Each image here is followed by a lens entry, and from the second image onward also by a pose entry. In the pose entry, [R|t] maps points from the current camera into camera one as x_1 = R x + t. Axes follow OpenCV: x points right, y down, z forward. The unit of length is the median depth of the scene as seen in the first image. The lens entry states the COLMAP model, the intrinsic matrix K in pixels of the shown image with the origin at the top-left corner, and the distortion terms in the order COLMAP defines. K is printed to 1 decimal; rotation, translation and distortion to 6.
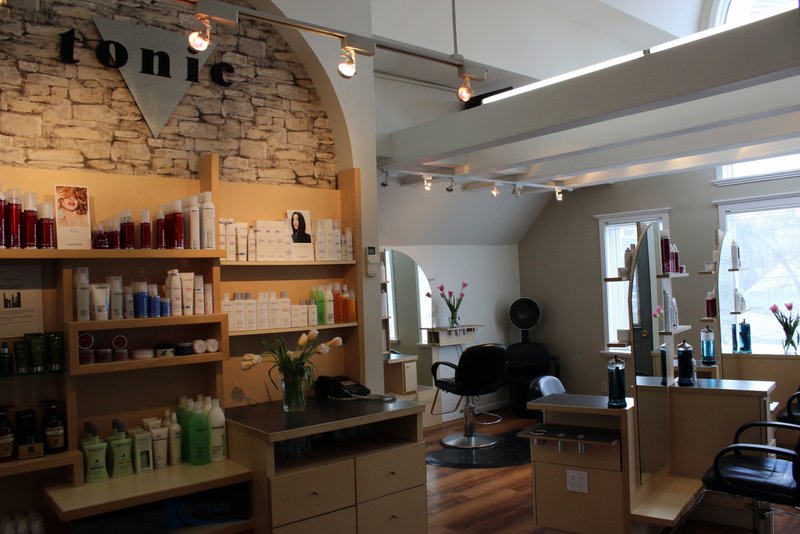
lens RADIAL K [[664.4, 0, 400.0], [0, 664.4, 286.6], [0, 0, 1]] dist [-0.135755, 0.008218]
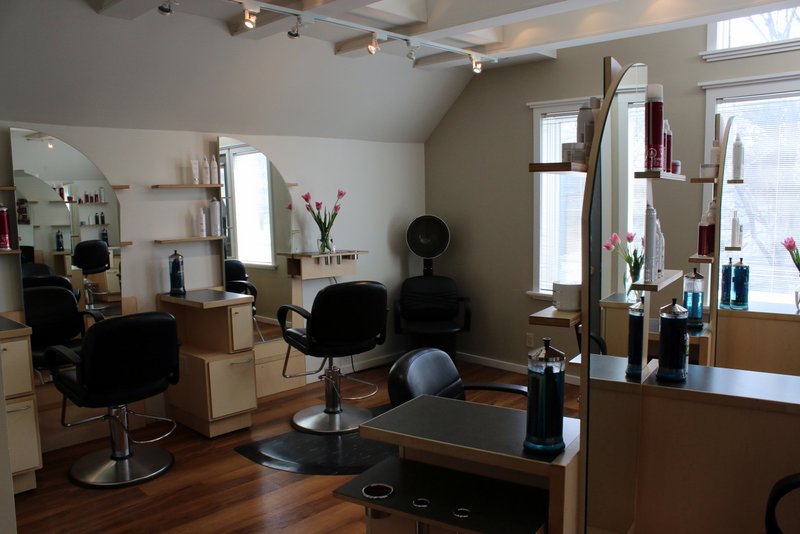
lens RADIAL K [[664.4, 0, 400.0], [0, 664.4, 286.6], [0, 0, 1]] dist [-0.135755, 0.008218]
pose [[0.995054, 0.019578, 0.097385, 0.107592], [-0.031311, 0.992225, 0.120456, 0.010037], [-0.094269, -0.122910, 0.987930, 0.329953]]
